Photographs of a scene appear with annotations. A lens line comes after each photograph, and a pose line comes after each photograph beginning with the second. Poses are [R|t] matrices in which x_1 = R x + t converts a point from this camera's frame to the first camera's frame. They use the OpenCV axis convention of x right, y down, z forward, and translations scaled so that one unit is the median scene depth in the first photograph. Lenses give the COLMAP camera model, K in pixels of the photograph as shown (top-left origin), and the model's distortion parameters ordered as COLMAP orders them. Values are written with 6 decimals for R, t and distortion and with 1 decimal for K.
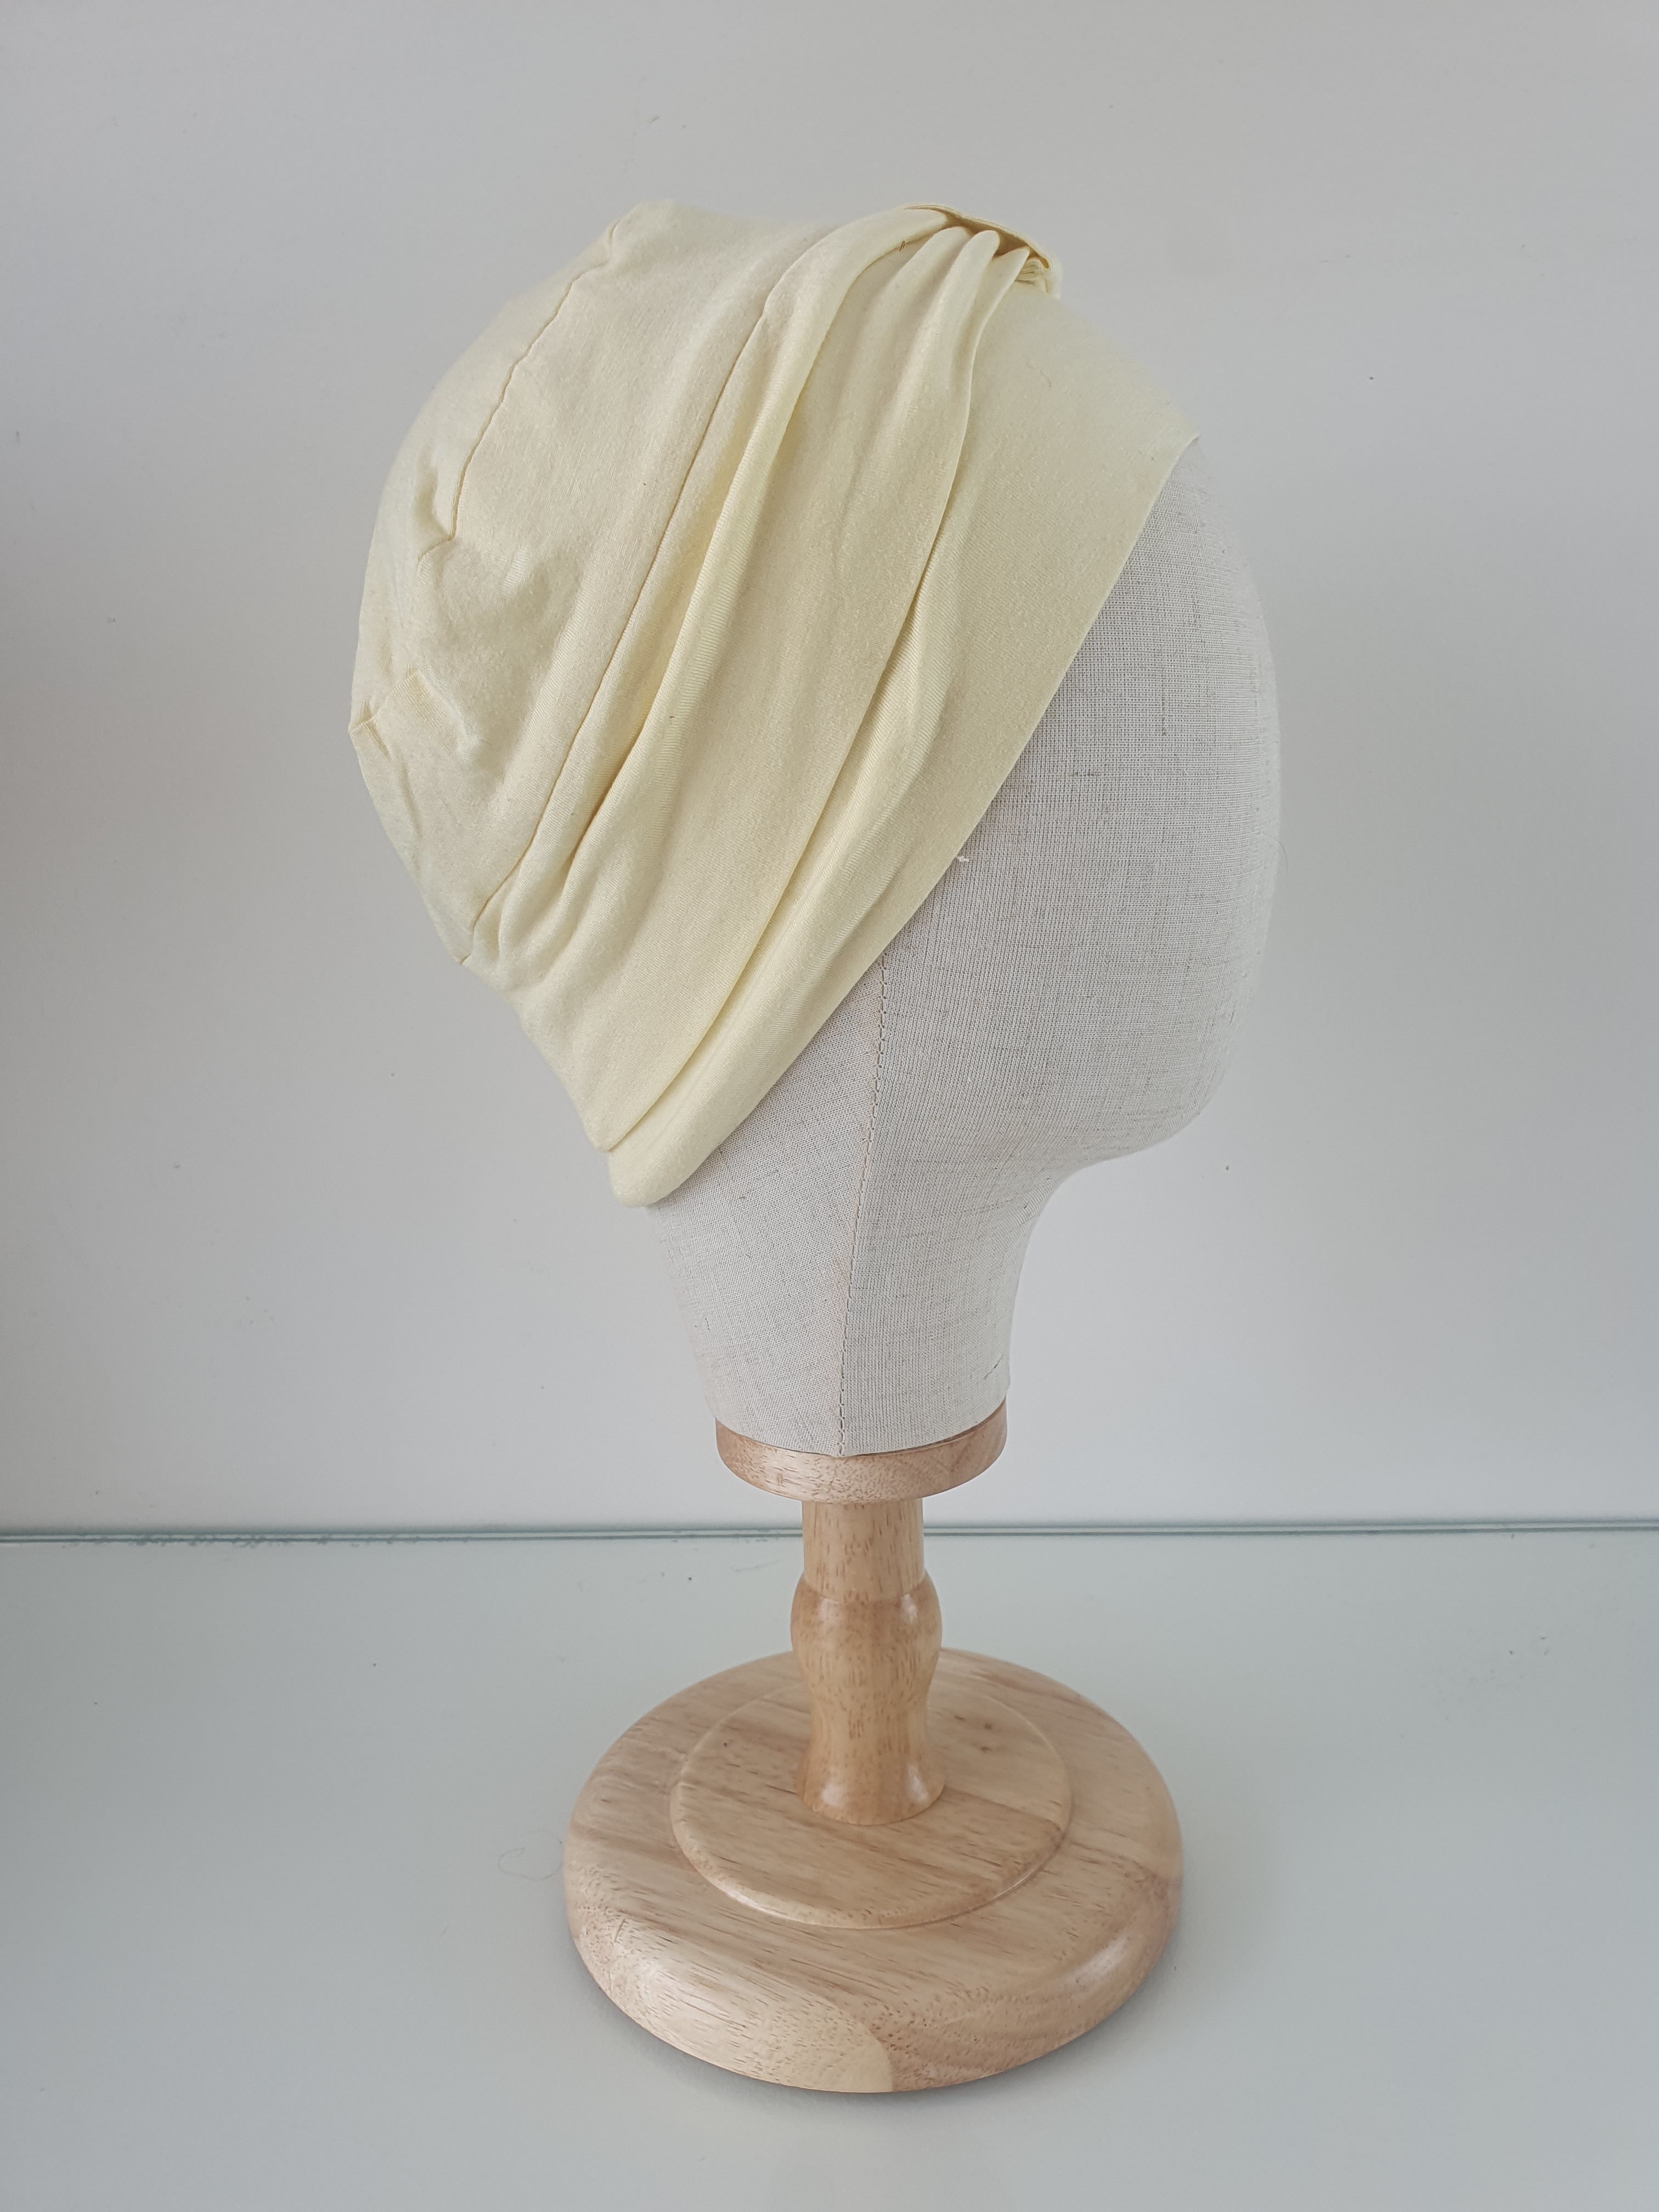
lens RADIAL K [[1677.4, 0, 829.5], [0, 1677.4, 1106.0], [0, 0, 1]] dist [0.080736, -0.176697]
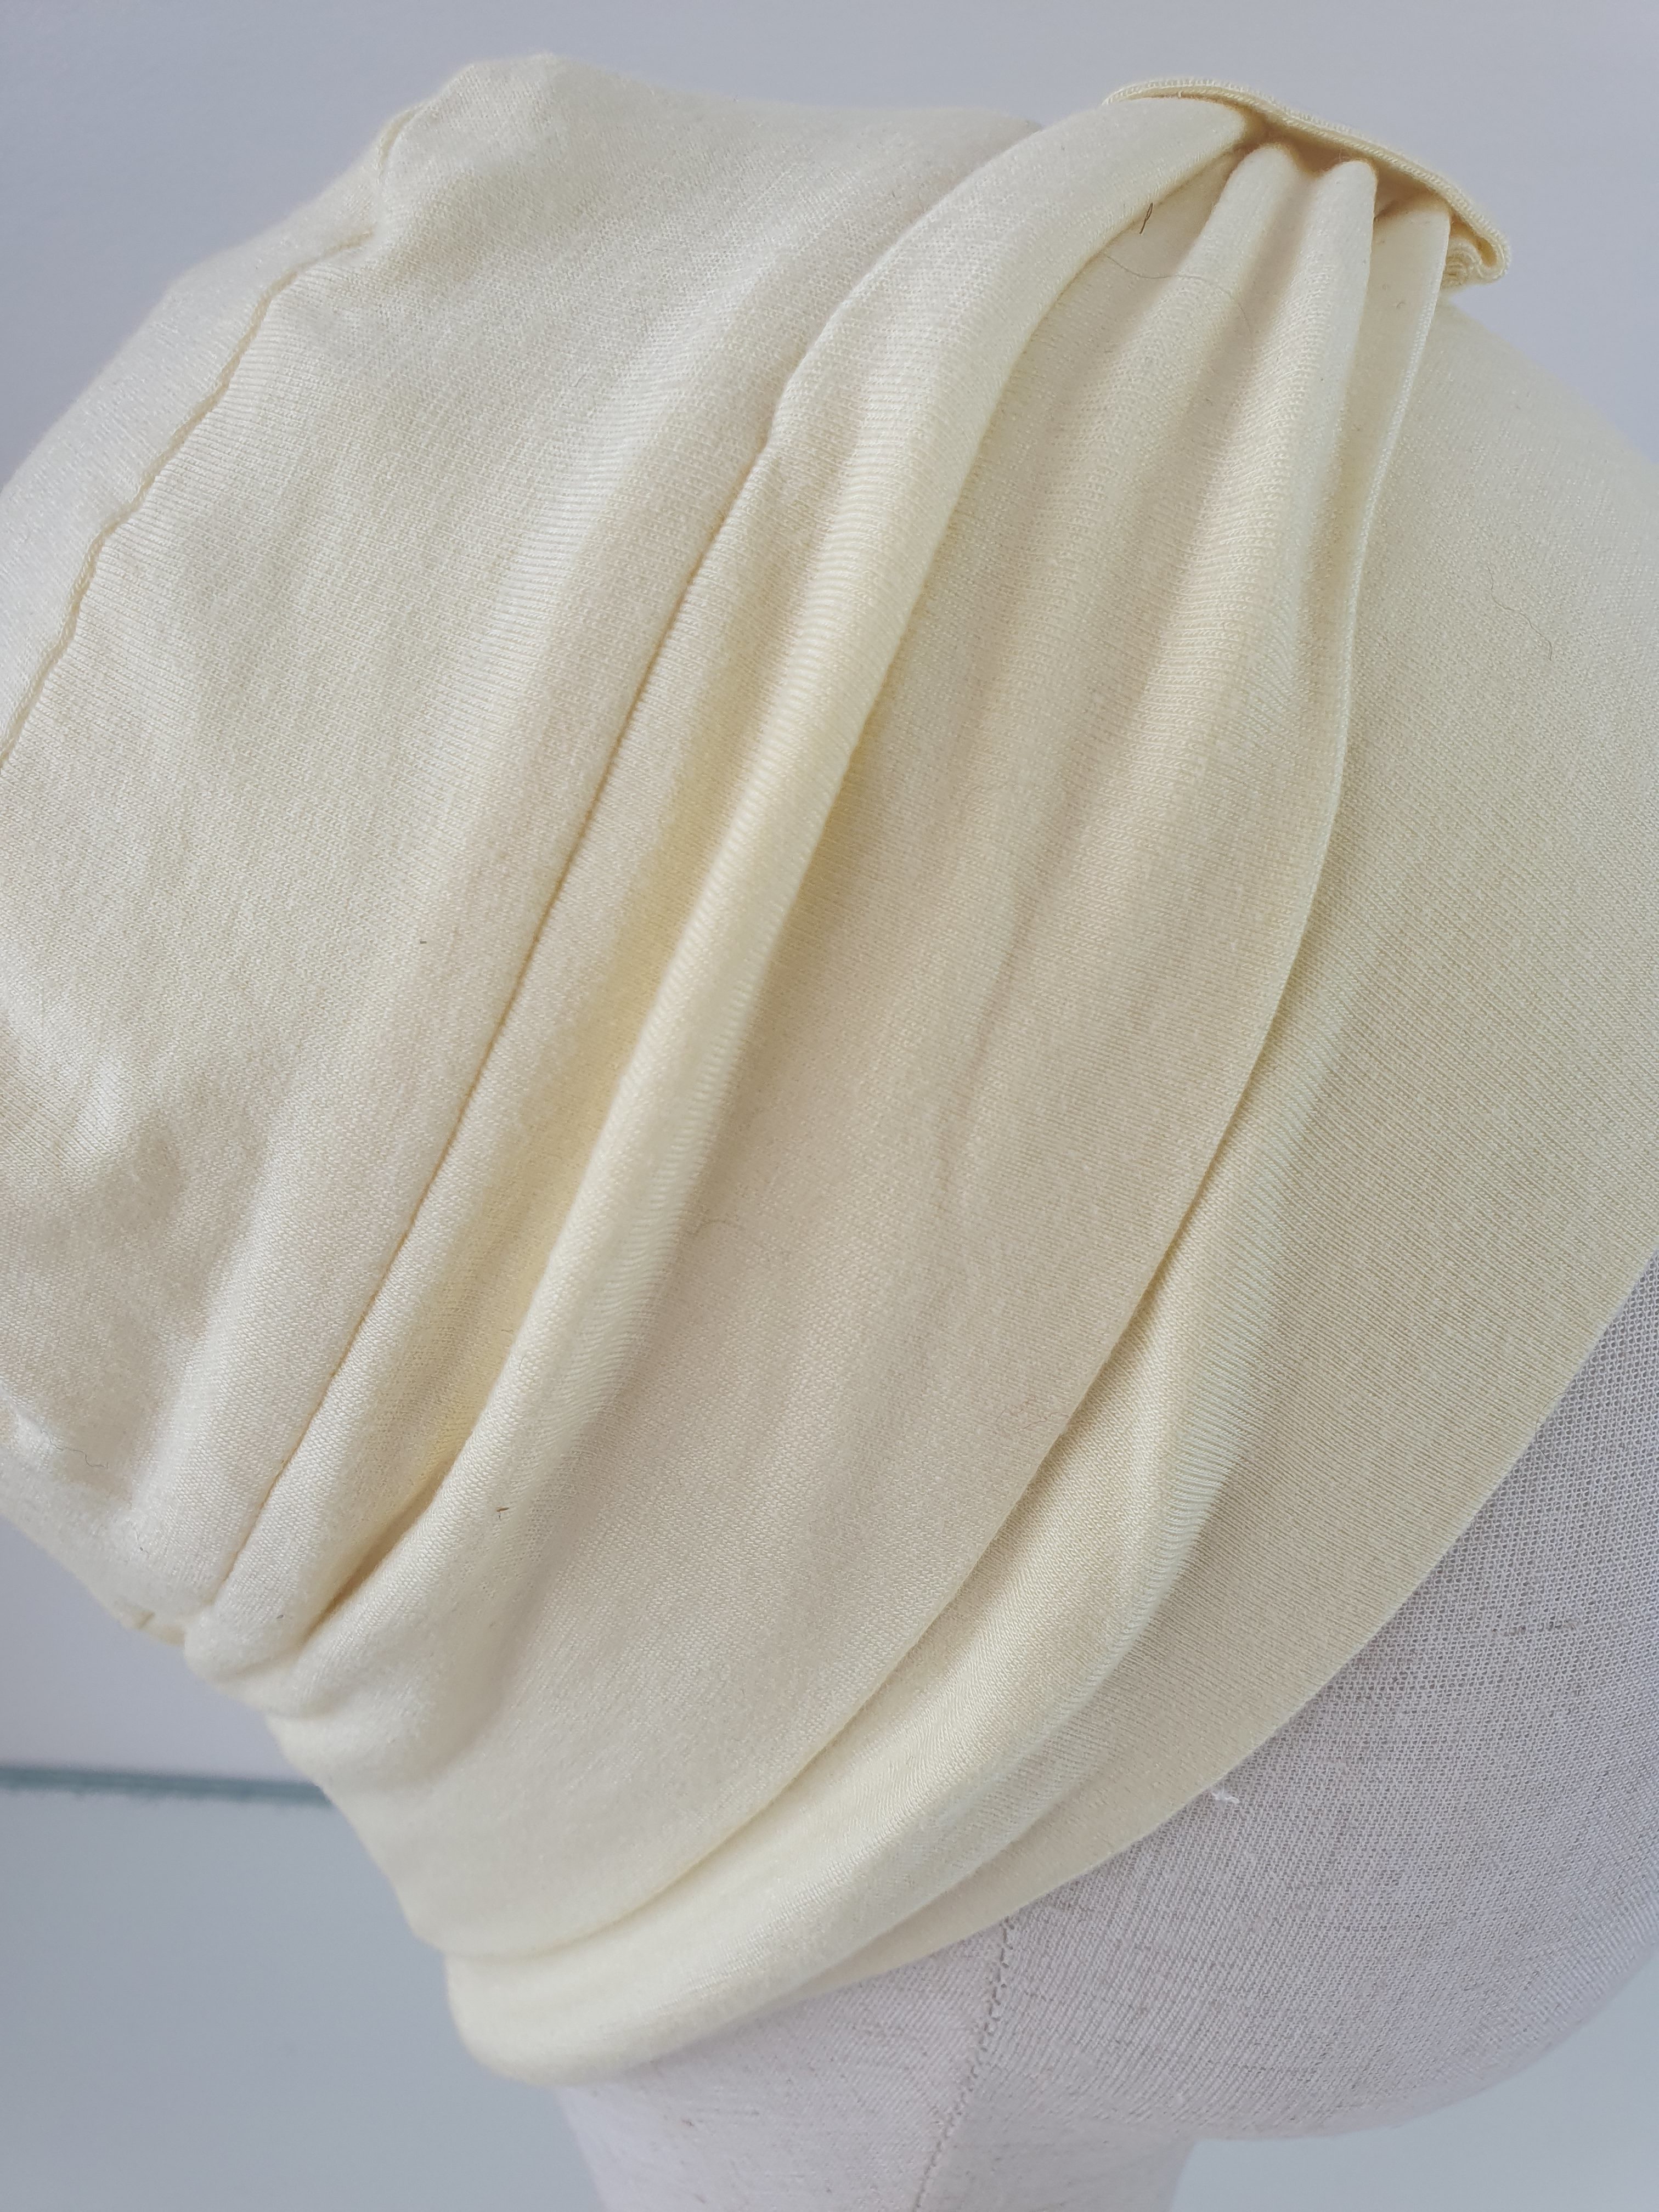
lens RADIAL K [[1677.4, 0, 829.5], [0, 1677.4, 1106.0], [0, 0, 1]] dist [0.080736, -0.176697]
pose [[0.999293, 0.036000, -0.010846, -0.017974], [-0.034379, 0.991674, 0.124097, -0.373994], [0.015223, -0.123637, 0.992211, 0.632573]]
